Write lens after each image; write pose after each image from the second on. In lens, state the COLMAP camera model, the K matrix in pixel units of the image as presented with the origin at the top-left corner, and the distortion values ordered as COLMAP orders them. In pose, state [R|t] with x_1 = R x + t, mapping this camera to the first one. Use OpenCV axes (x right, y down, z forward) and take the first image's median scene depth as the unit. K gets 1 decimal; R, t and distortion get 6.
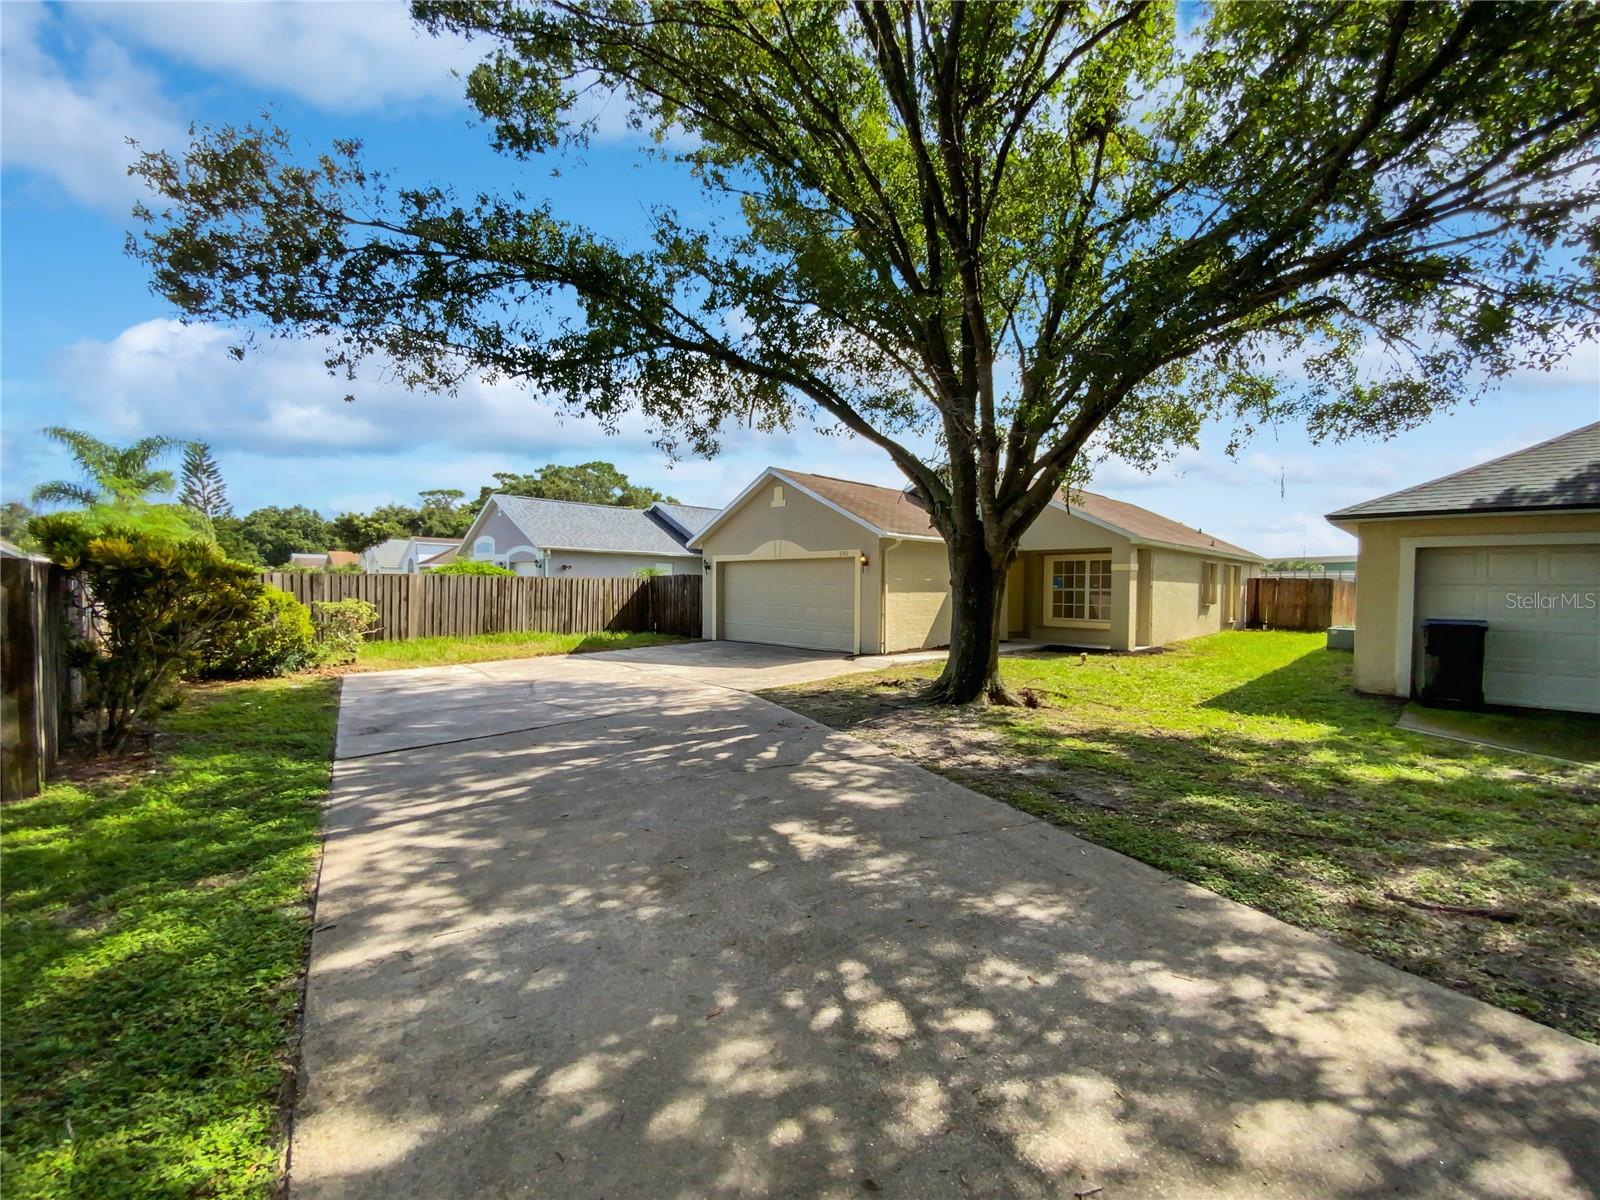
lens RADIAL K [[668.3, 0, 787.0], [0, 668.3, 589.1], [0, 0, 1]] dist [0.020135, -0.013465]
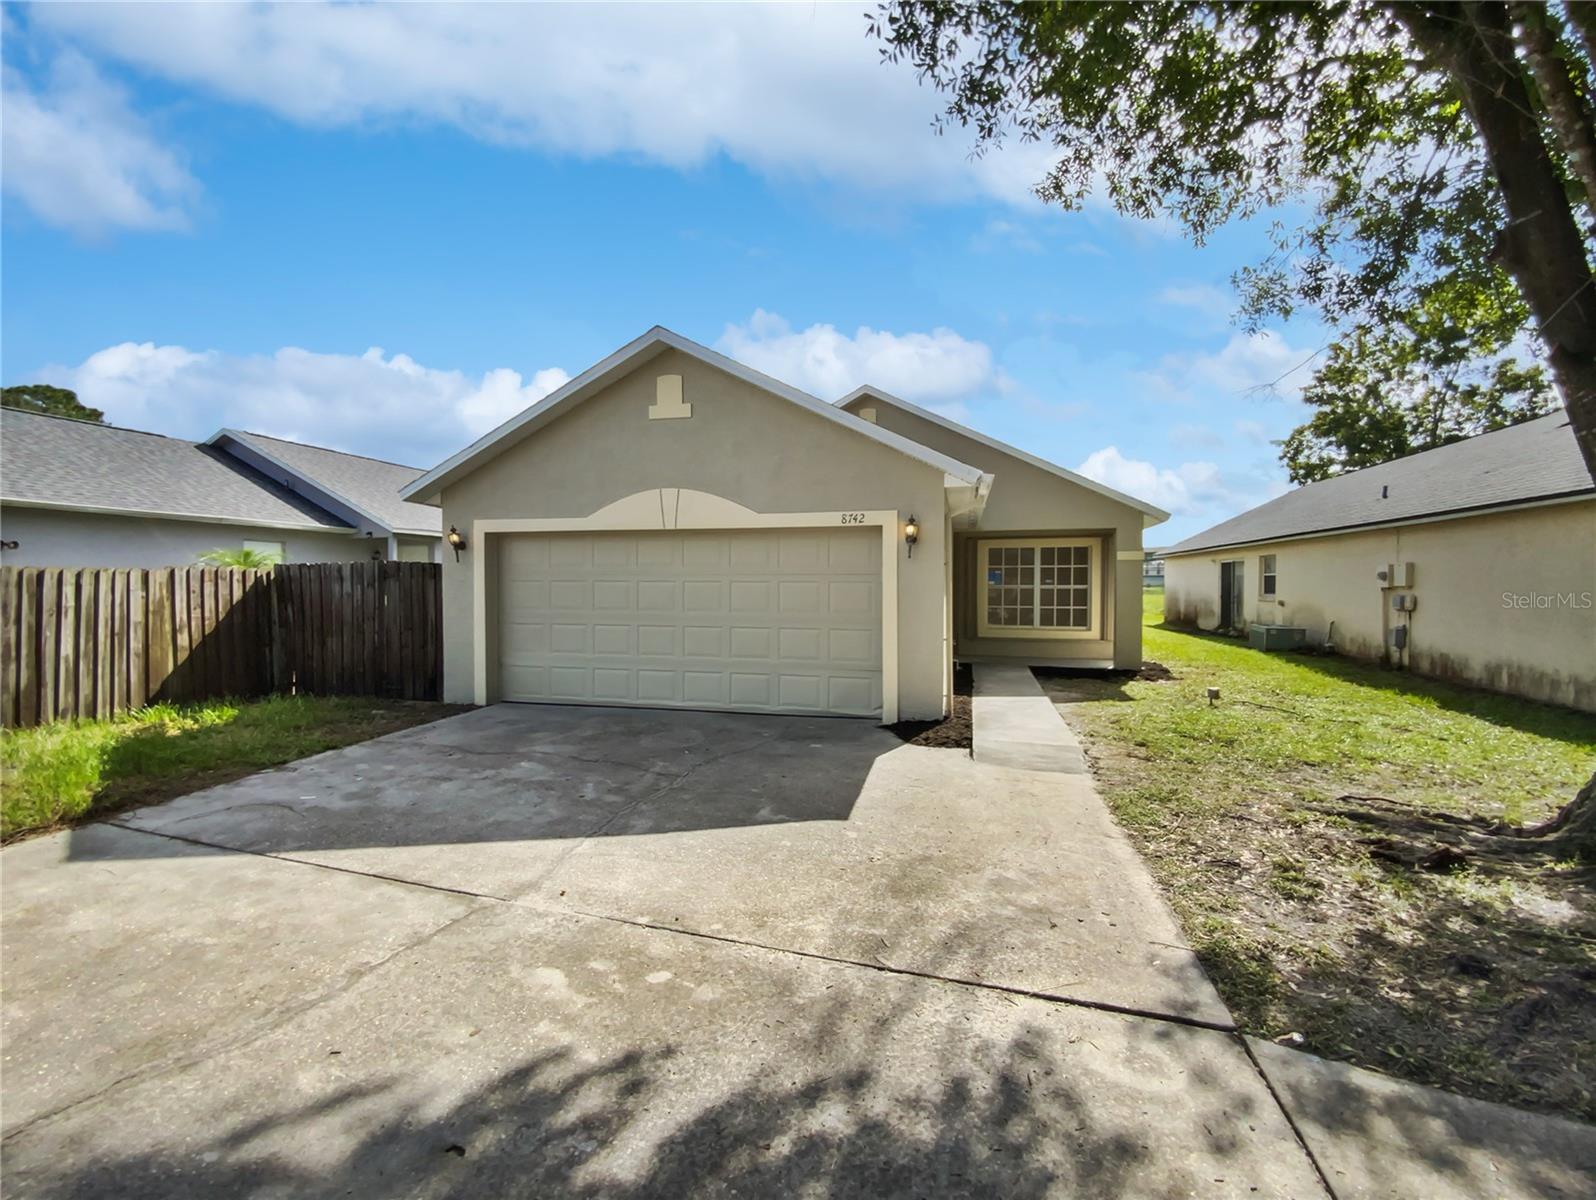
lens RADIAL K [[666.6, 0, 785.0], [0, 666.6, 589.2], [0, 0, 1]] dist [0.020135, -0.013465]
pose [[0.841308, -0.012075, 0.540421, -0.186925], [0.007947, 0.999919, 0.009971, -0.005782], [-0.540497, -0.004094, 0.841336, 0.513886]]
